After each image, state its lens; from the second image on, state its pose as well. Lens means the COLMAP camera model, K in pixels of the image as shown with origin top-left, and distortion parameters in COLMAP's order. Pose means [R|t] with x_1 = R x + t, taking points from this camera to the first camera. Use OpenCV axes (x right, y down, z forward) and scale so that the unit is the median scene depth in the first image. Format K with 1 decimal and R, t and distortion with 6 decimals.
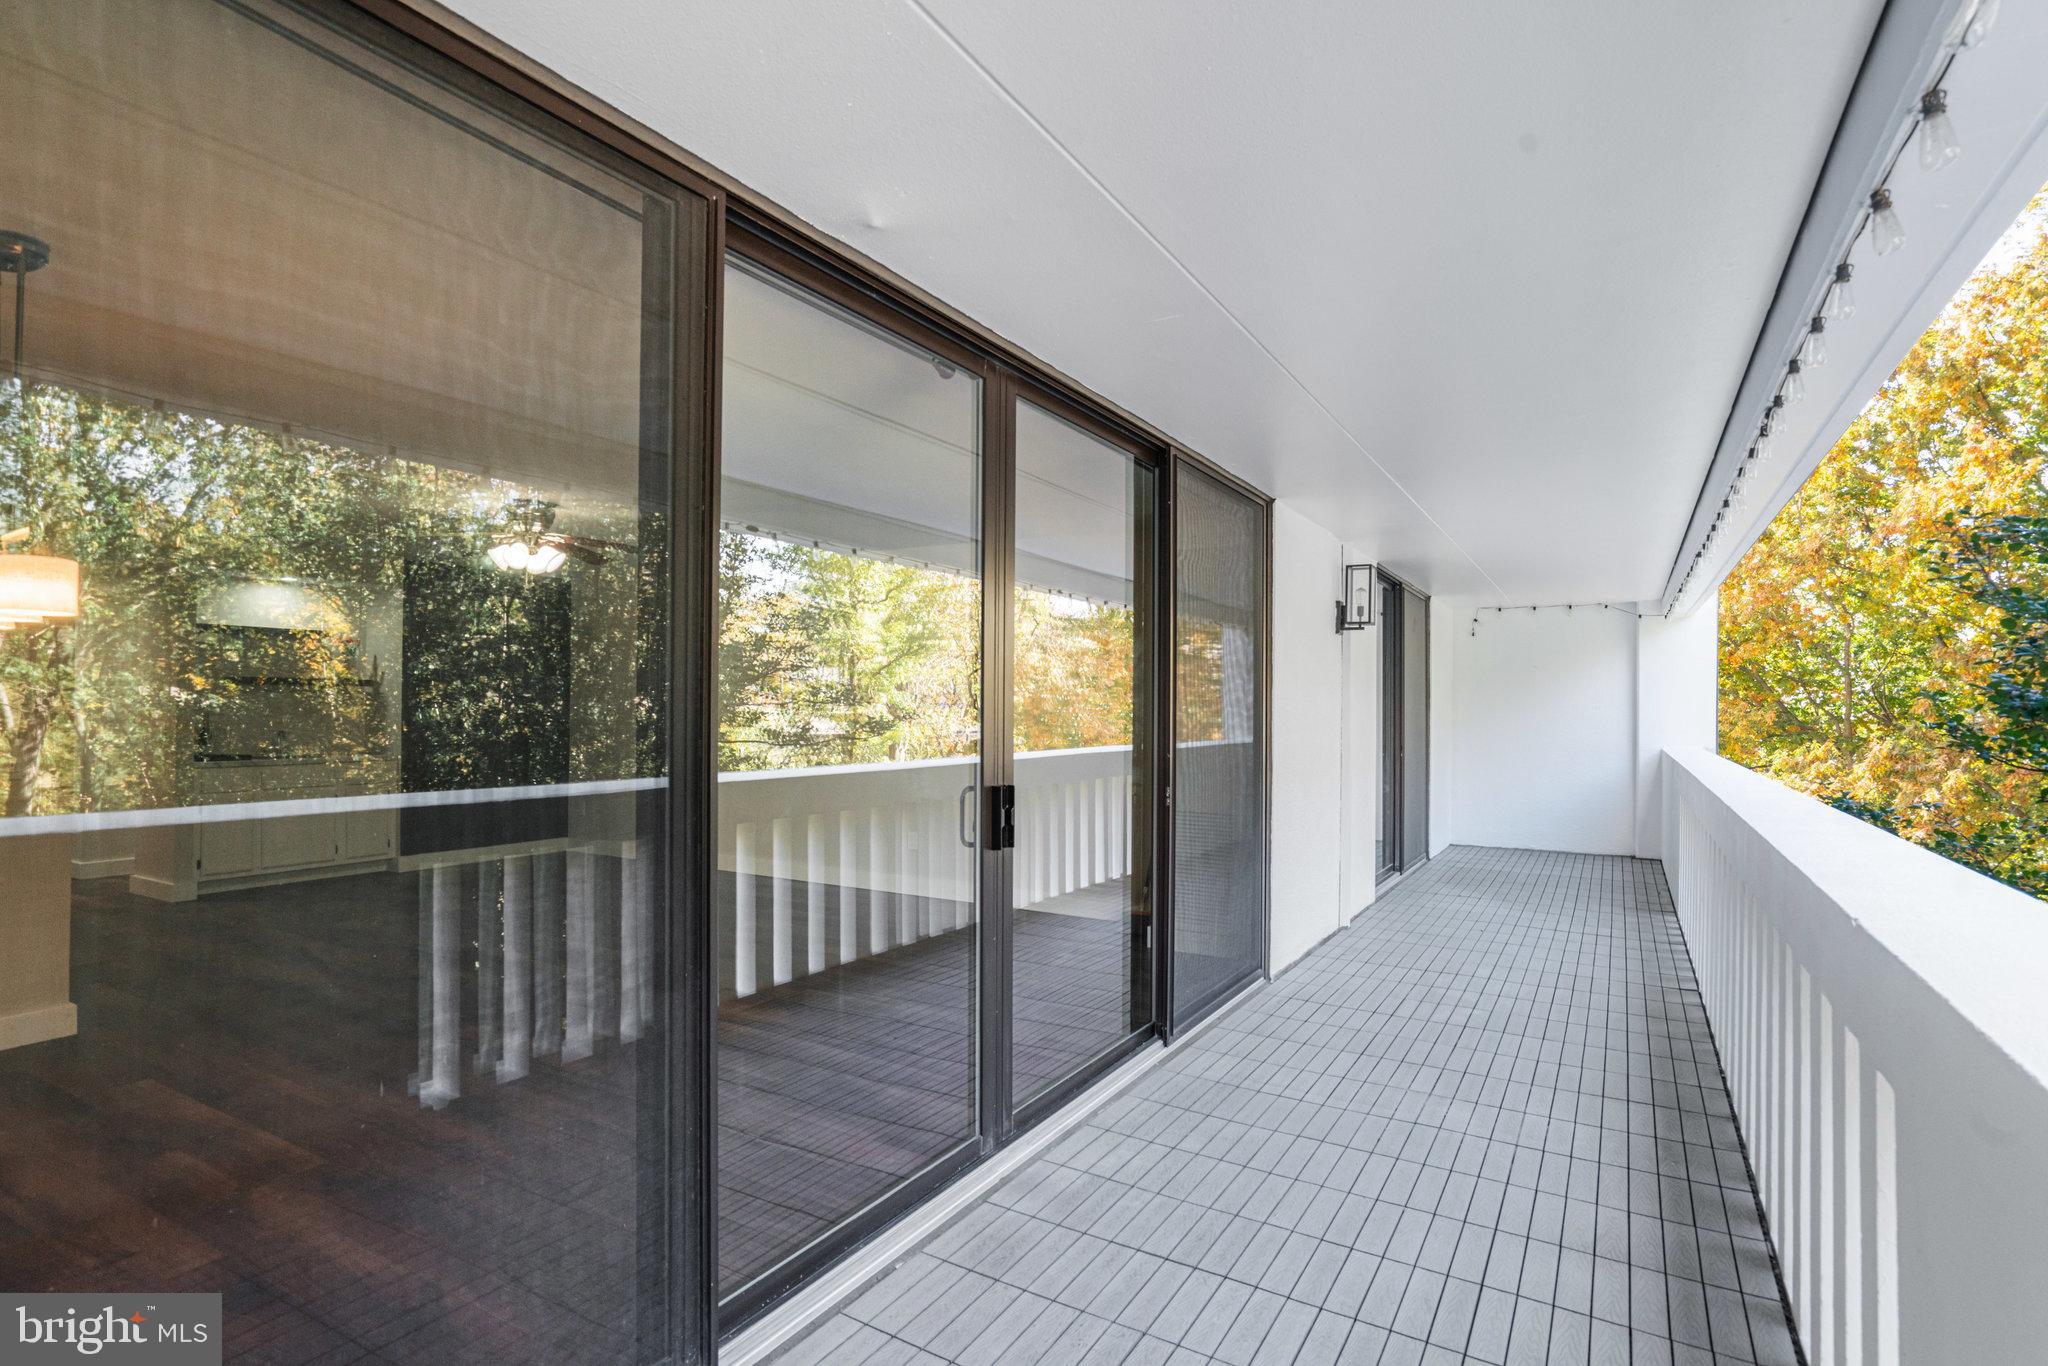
lens RADIAL K [[933.1, 0, 1045.2], [0, 933.1, 714.6], [0, 0, 1]] dist [-0.038782, 0.022316]
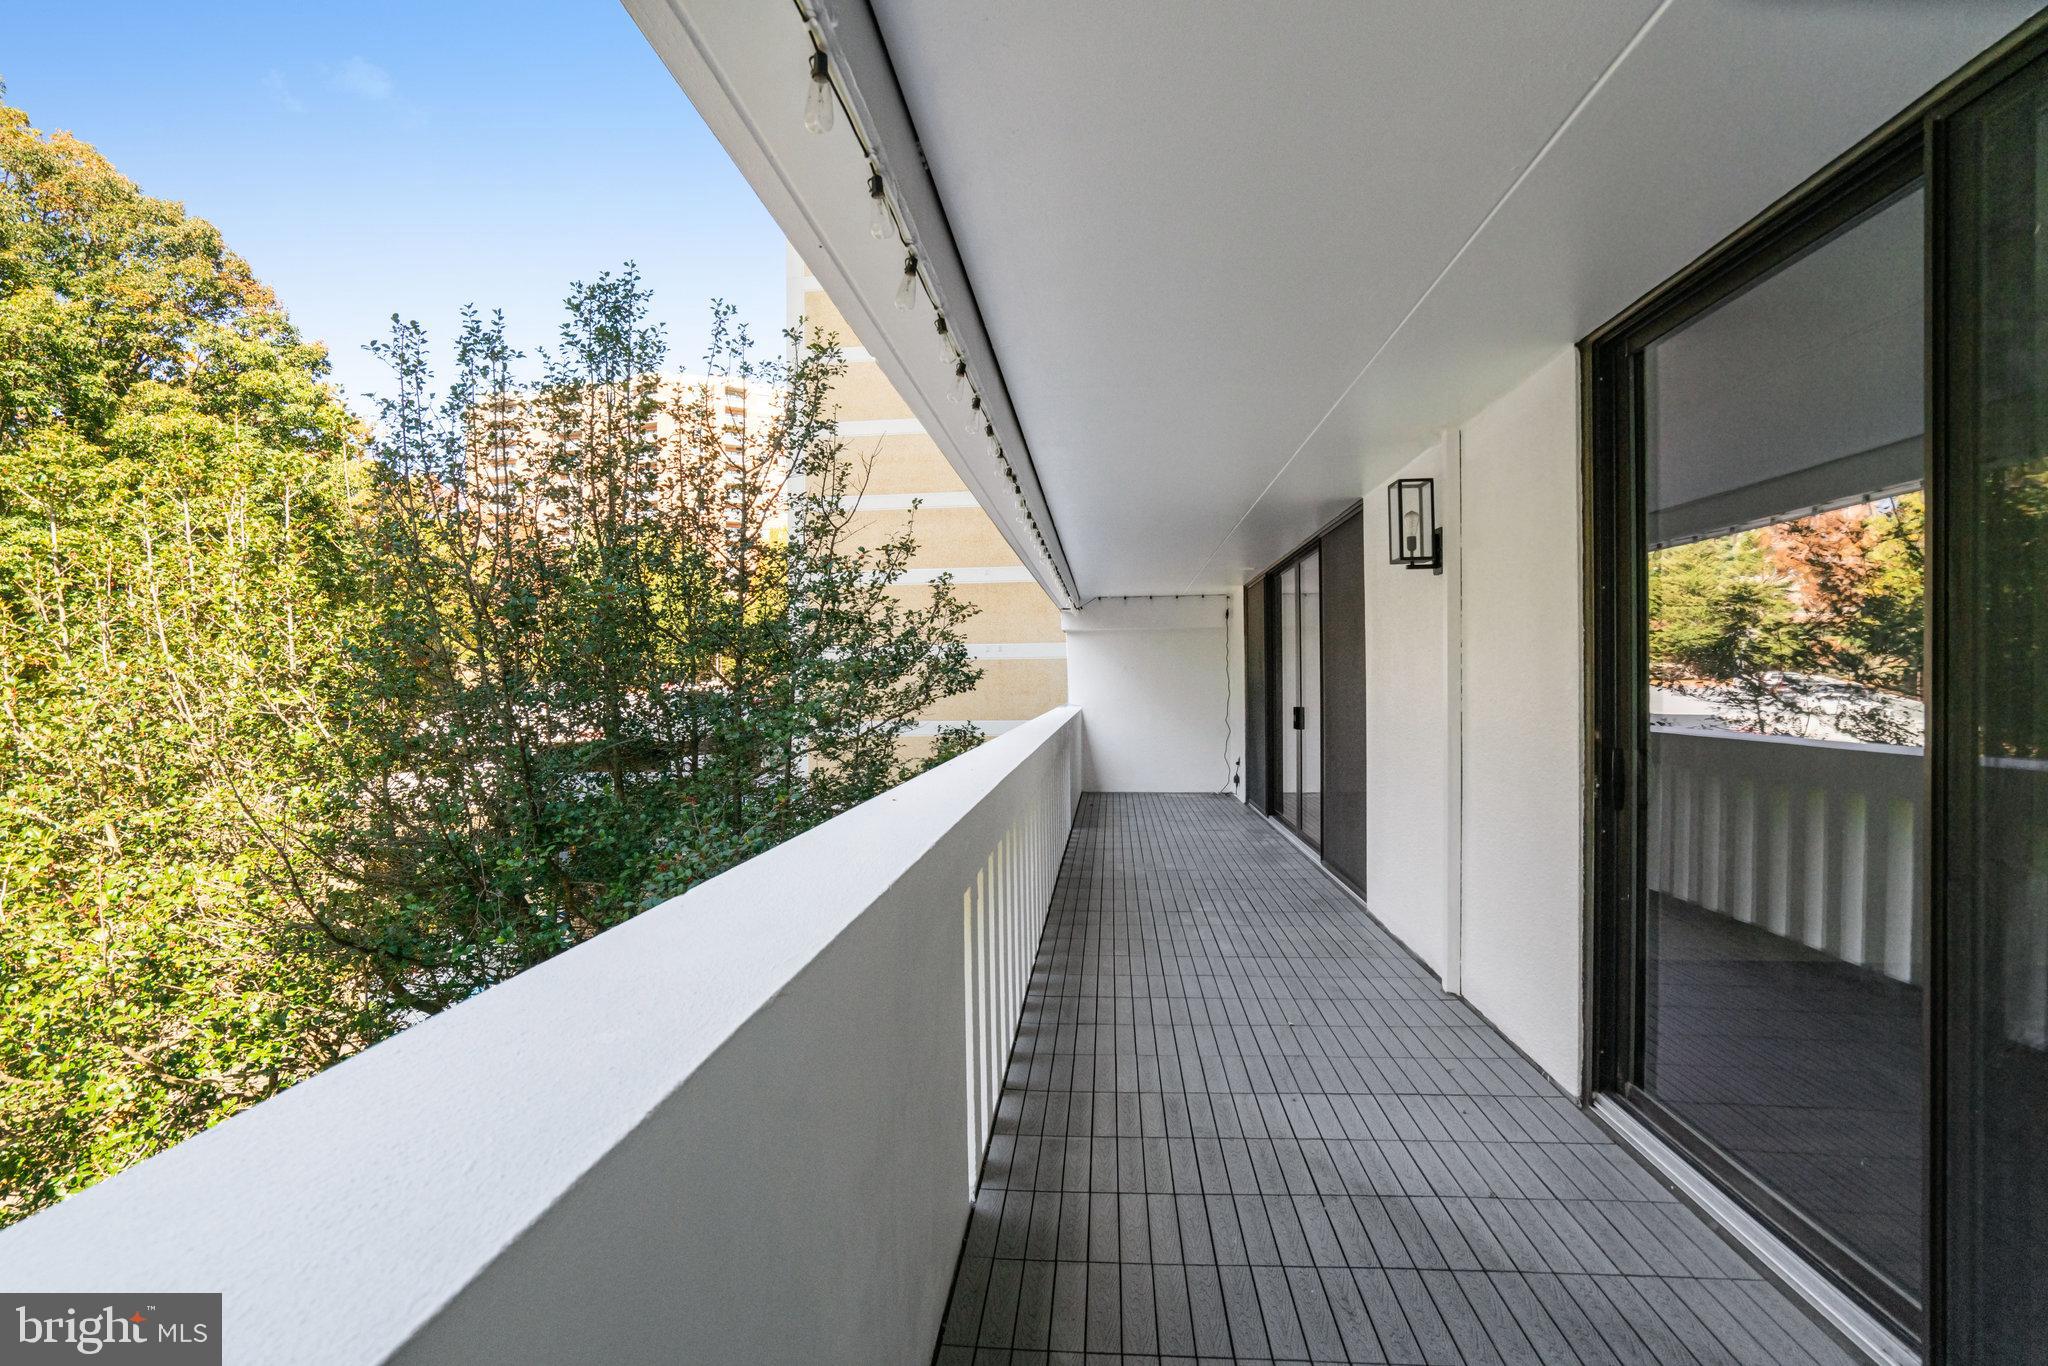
lens RADIAL K [[933.1, 0, 1045.2], [0, 933.1, 714.6], [0, 0, 1]] dist [-0.038782, 0.022316]
pose [[-0.880443, 0.028171, -0.473314, 1.164320], [0.002350, 0.998480, 0.055056, -0.020905], [0.474146, 0.047362, -0.879172, 1.864261]]
